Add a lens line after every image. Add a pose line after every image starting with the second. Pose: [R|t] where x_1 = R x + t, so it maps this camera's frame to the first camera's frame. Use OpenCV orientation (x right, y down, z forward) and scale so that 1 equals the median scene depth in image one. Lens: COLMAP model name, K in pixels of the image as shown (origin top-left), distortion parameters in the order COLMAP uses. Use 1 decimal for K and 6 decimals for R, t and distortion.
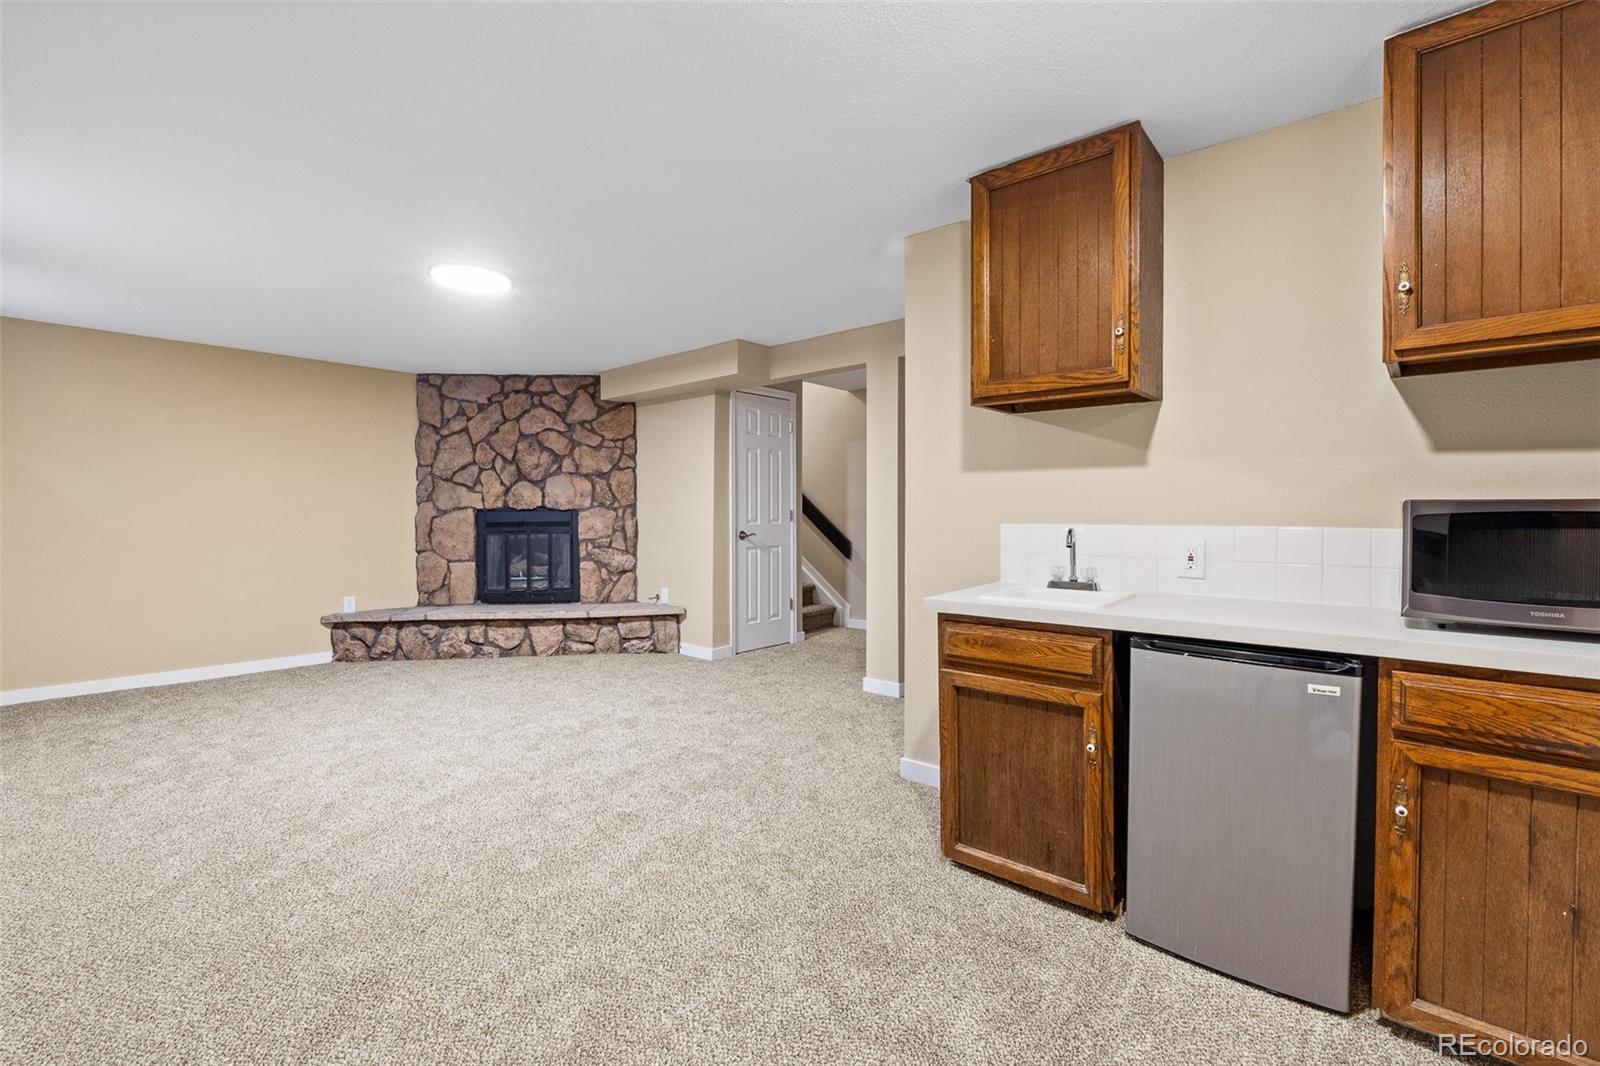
lens RADIAL K [[689.6, 0, 799.1], [0, 689.6, 503.1], [0, 0, 1]] dist [-0.001362, -0.000871]
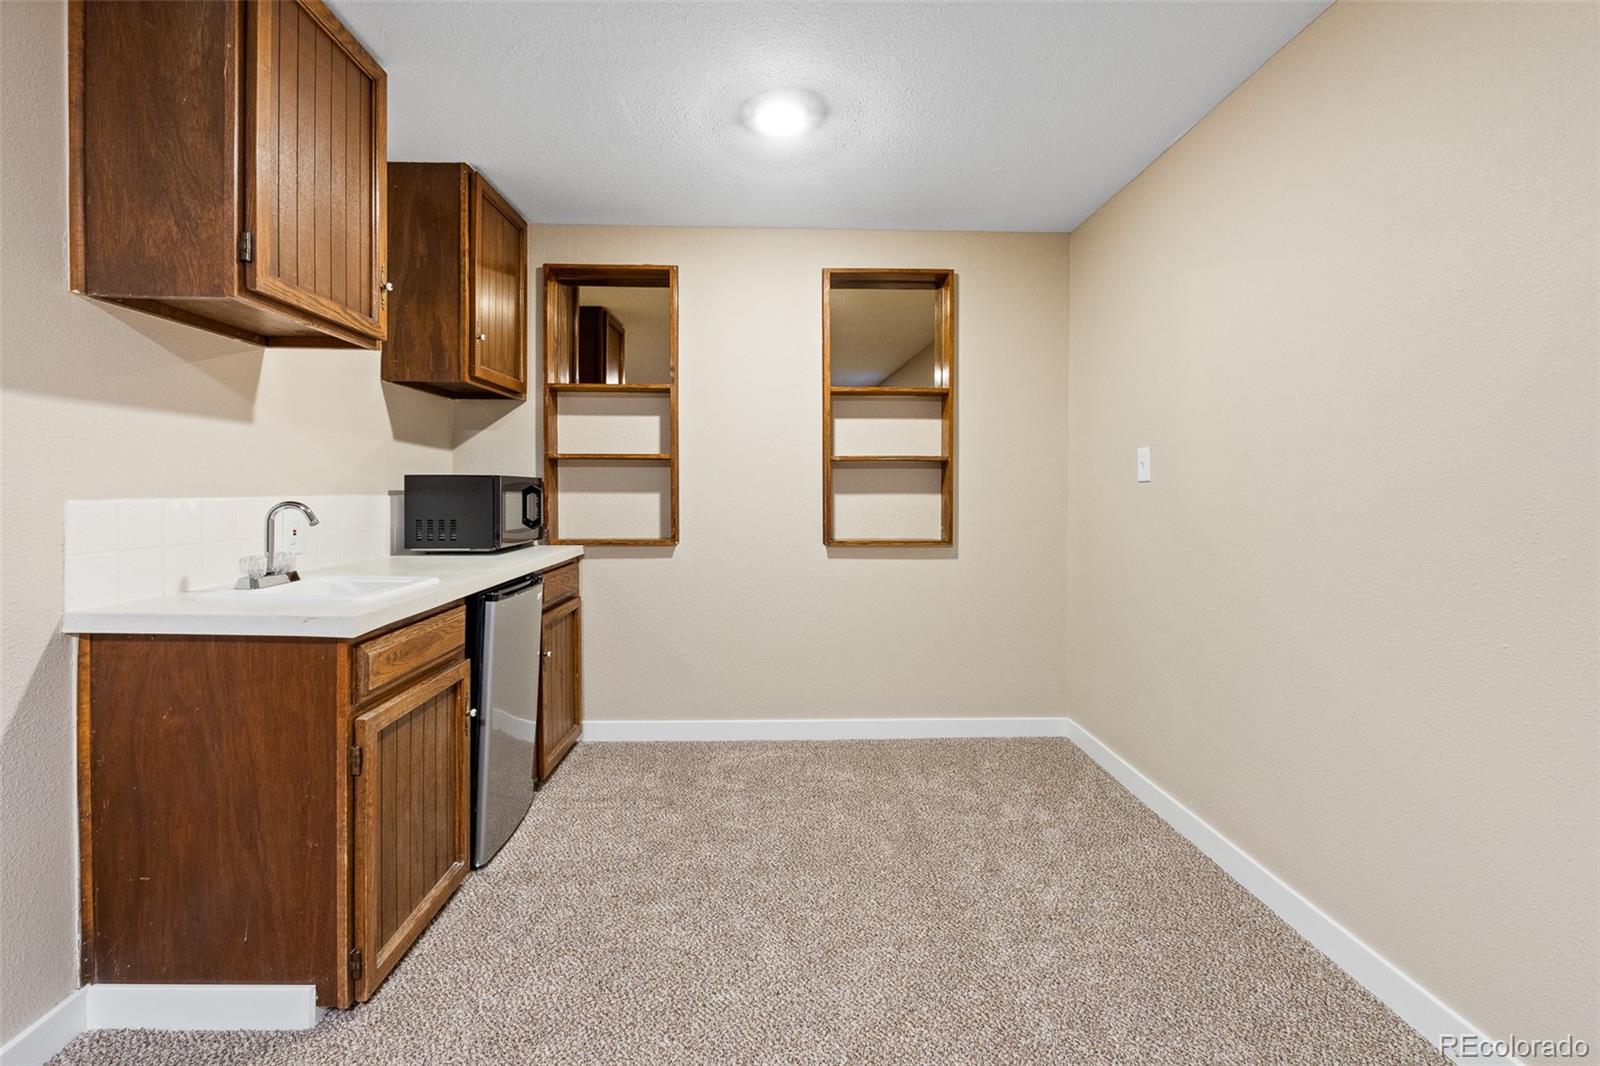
lens RADIAL K [[689.6, 0, 799.1], [0, 689.6, 503.1], [0, 0, 1]] dist [-0.001362, -0.000871]
pose [[-0.685075, -0.014475, 0.728329, -0.518595], [-0.005275, 0.999875, 0.014910, 0.023427], [-0.728454, 0.006373, -0.685065, 1.085280]]
